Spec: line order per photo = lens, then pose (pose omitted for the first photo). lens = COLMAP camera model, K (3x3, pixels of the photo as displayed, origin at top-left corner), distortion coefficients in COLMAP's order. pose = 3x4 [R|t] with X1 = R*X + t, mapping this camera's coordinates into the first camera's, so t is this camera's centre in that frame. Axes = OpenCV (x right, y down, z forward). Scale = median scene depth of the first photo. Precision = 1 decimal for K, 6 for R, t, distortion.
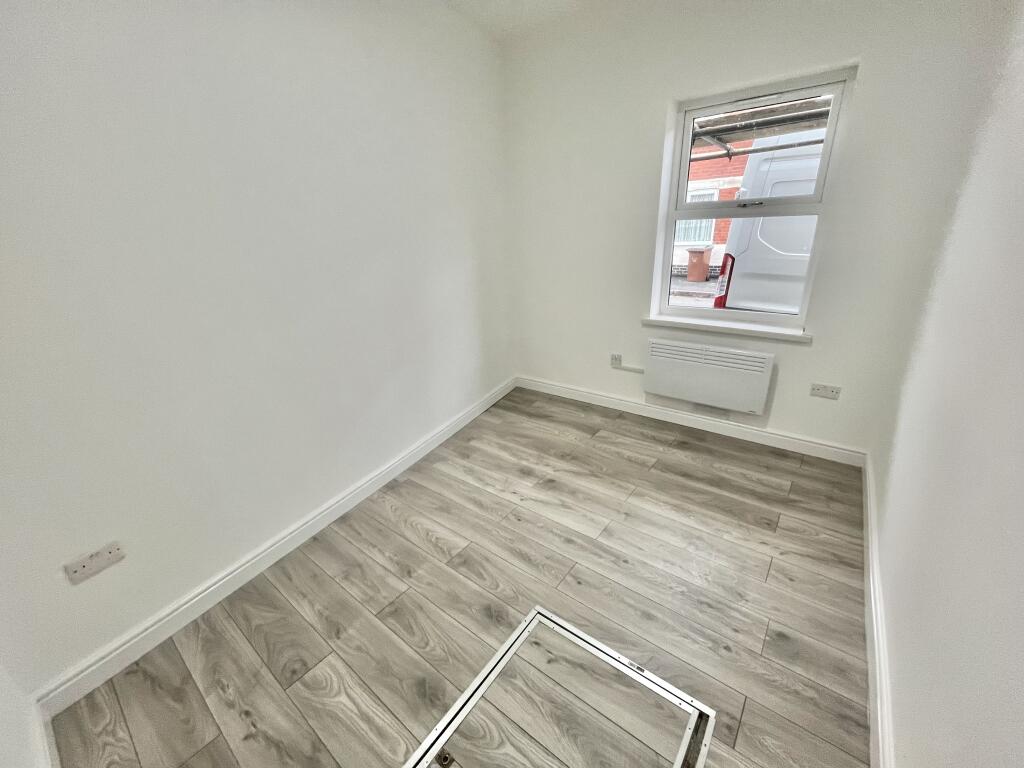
lens RADIAL K [[414.0, 0, 512.0], [0, 414.0, 384.0], [0, 0, 1]] dist [-0.002864, 0.000167]
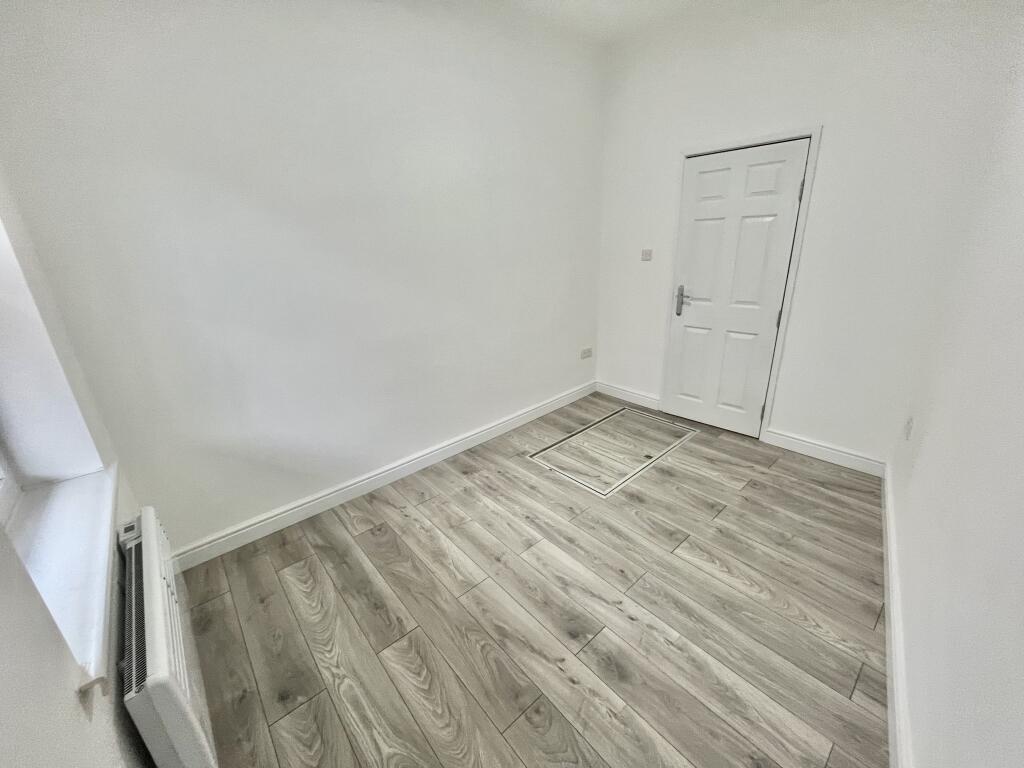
lens RADIAL K [[414.0, 0, 512.0], [0, 414.0, 384.0], [0, 0, 1]] dist [-0.002864, 0.000167]
pose [[-0.978784, 0.015918, 0.204278, 0.062092], [0.143751, 0.763791, 0.629253, -0.564656], [-0.146009, 0.645267, -0.749874, 1.498369]]
